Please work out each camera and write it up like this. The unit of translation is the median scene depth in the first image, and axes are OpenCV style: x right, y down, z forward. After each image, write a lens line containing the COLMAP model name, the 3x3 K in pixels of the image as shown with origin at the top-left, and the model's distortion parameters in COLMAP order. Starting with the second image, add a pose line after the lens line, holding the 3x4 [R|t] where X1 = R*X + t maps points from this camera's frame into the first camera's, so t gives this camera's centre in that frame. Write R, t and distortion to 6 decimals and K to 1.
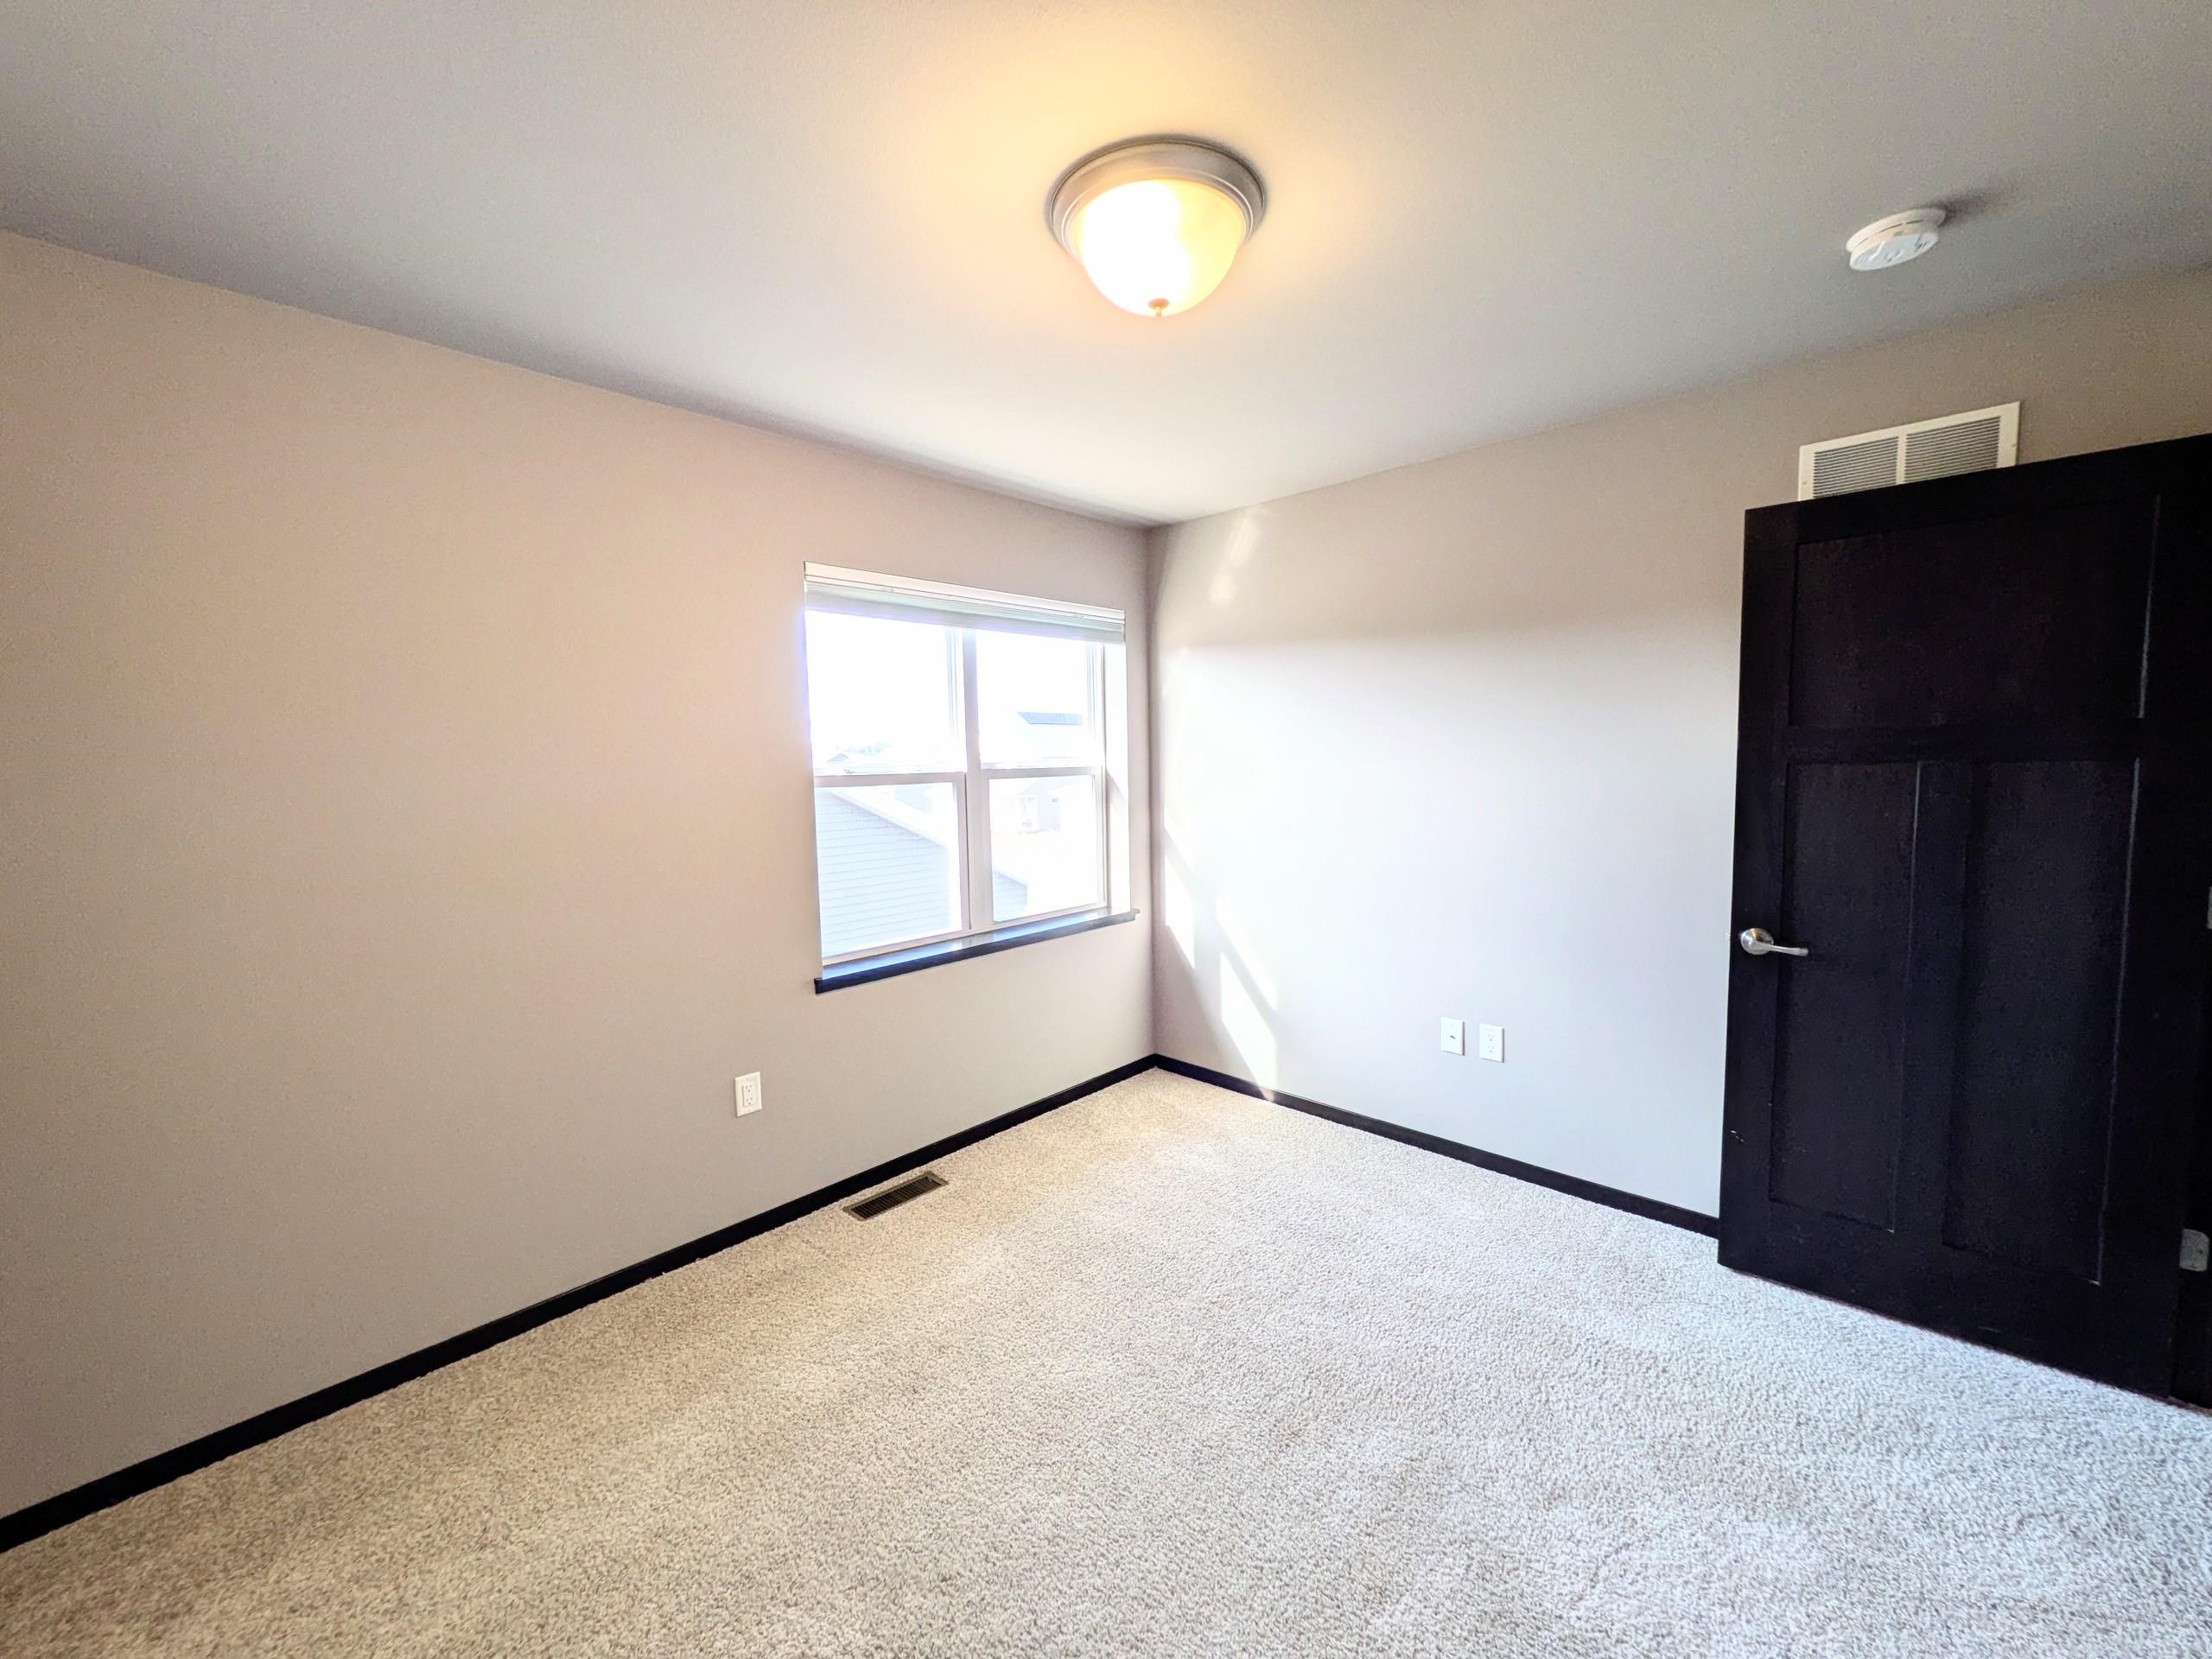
lens RADIAL K [[869.3, 0, 1123.5], [0, 869.3, 823.8], [0, 0, 1]] dist [0.008483, -0.000383]
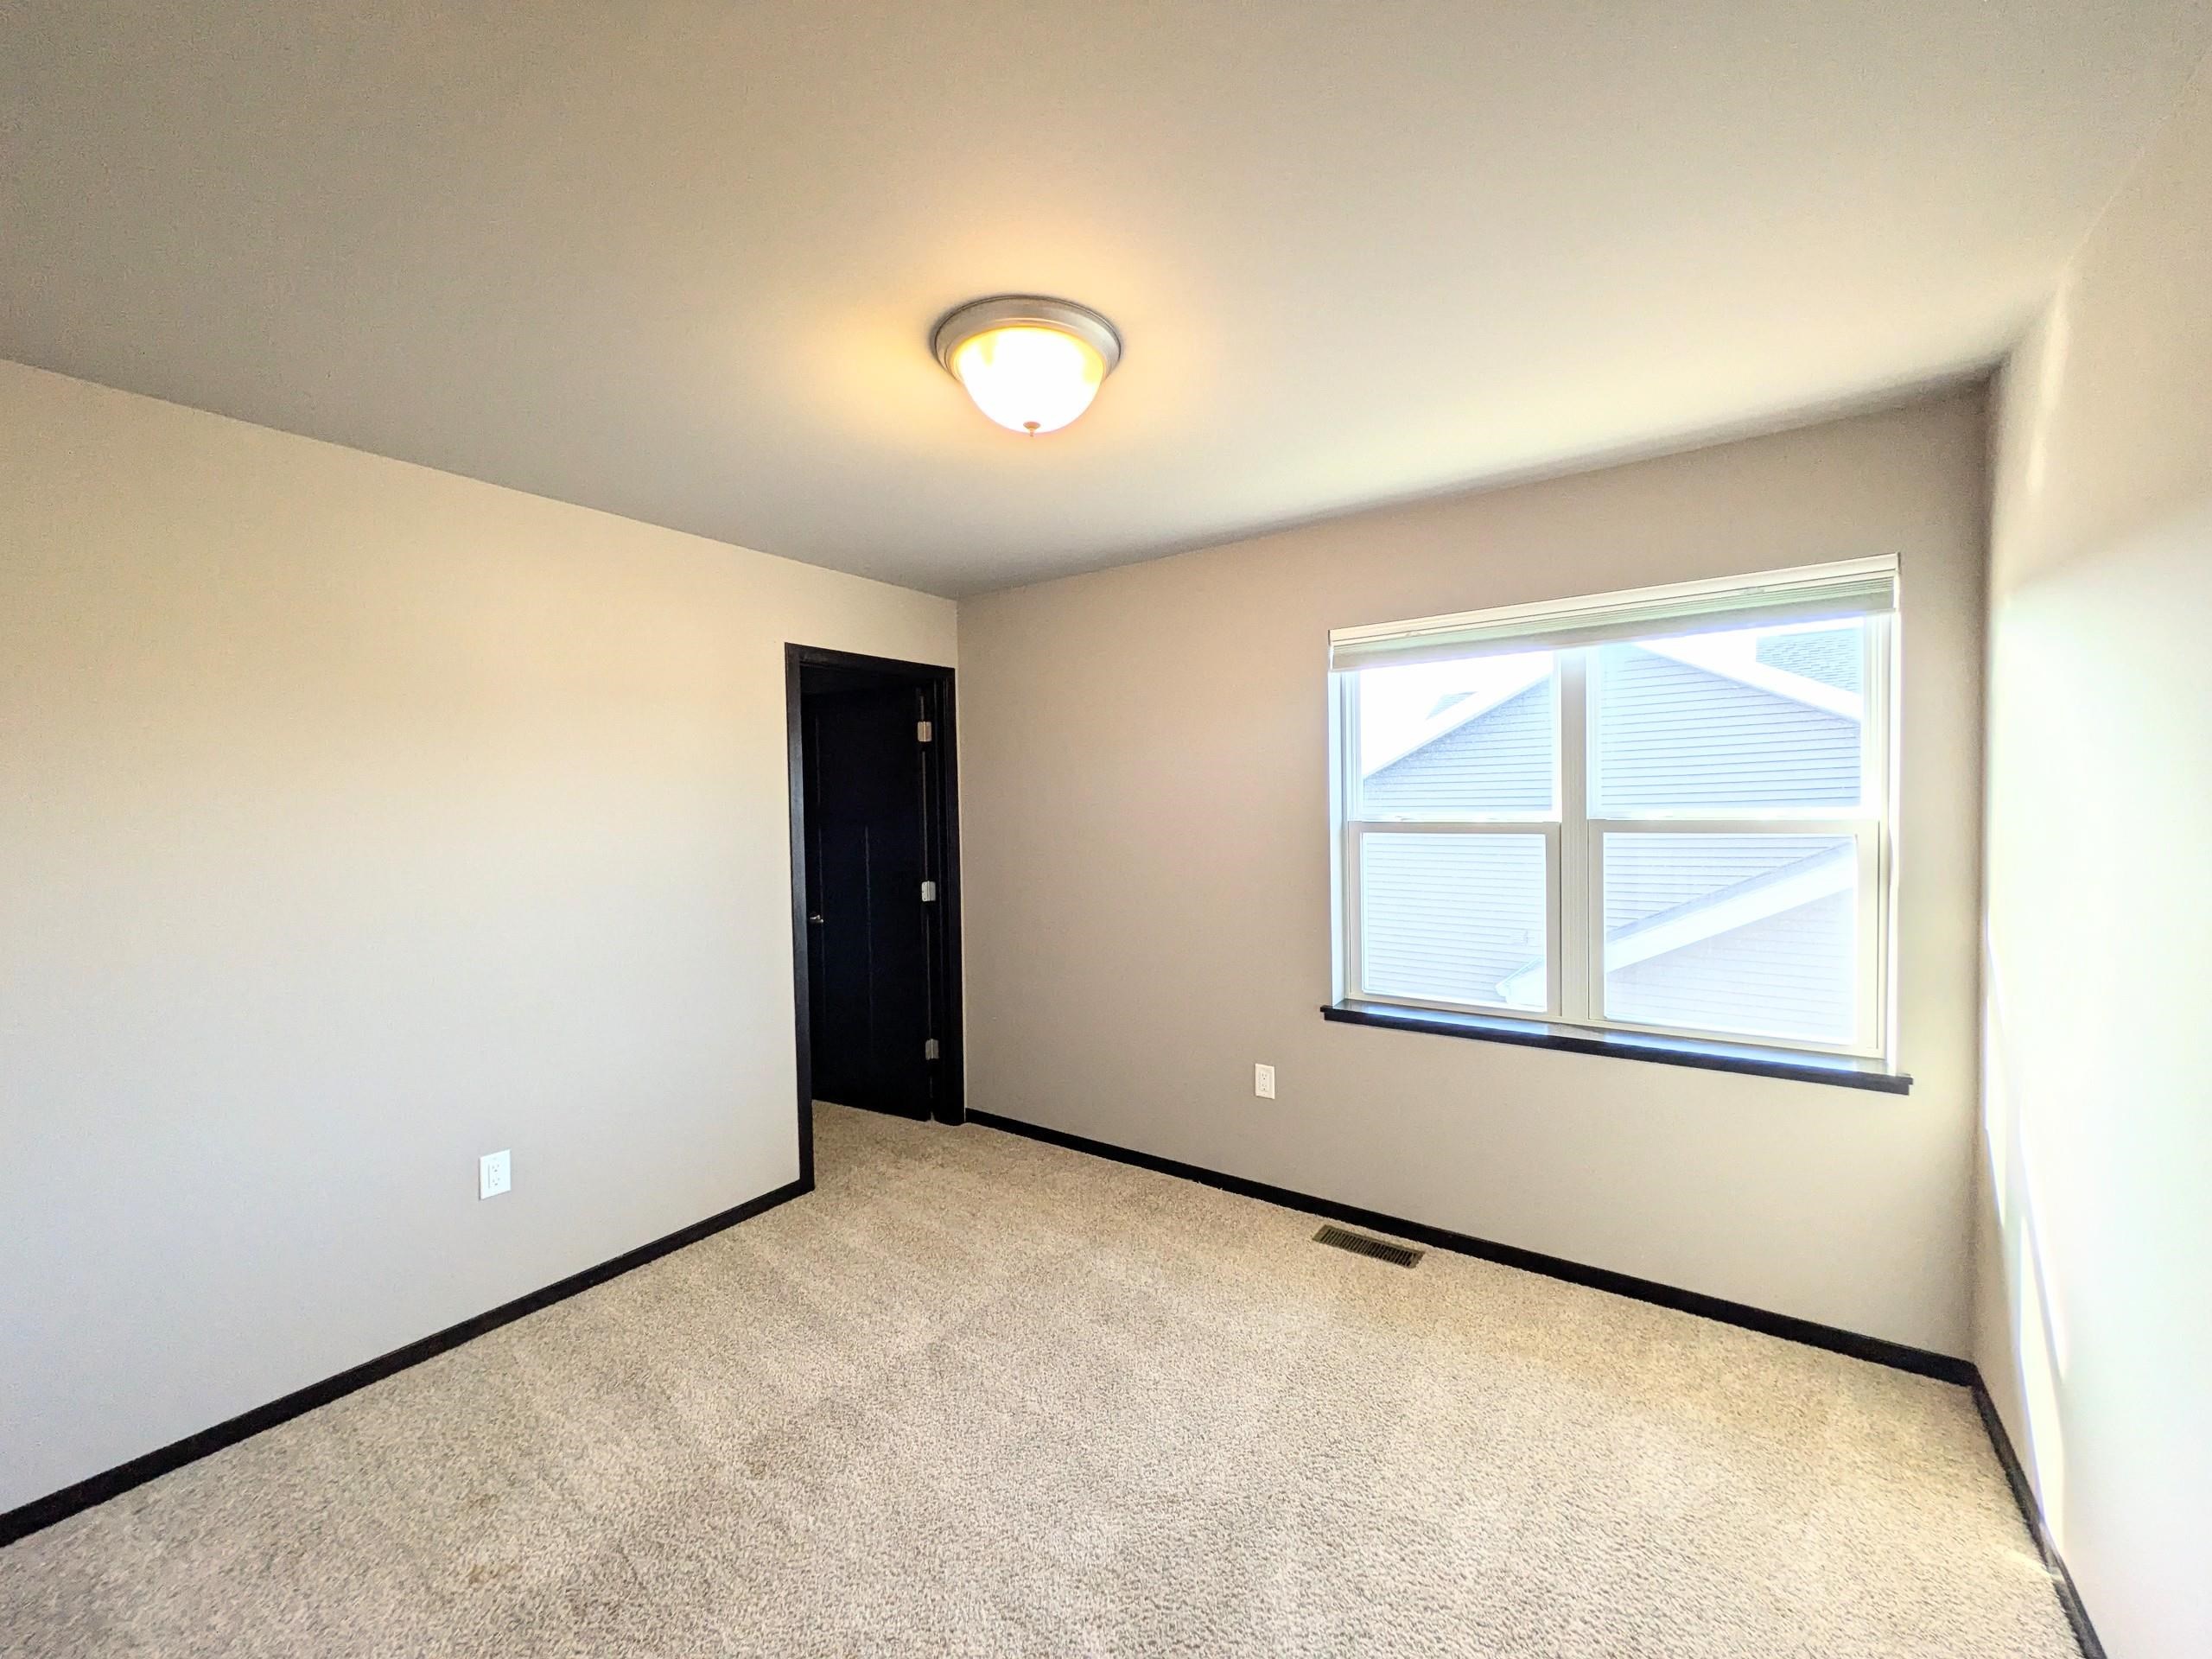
lens RADIAL K [[869.3, 0, 1115.4], [0, 869.3, 829.4], [0, 0, 1]] dist [0.008483, -0.000383]
pose [[0.157578, 0.041432, -0.986637, 0.624235], [-0.068447, 0.997175, 0.030942, -0.054793], [0.985132, 0.062657, 0.159969, 0.504360]]
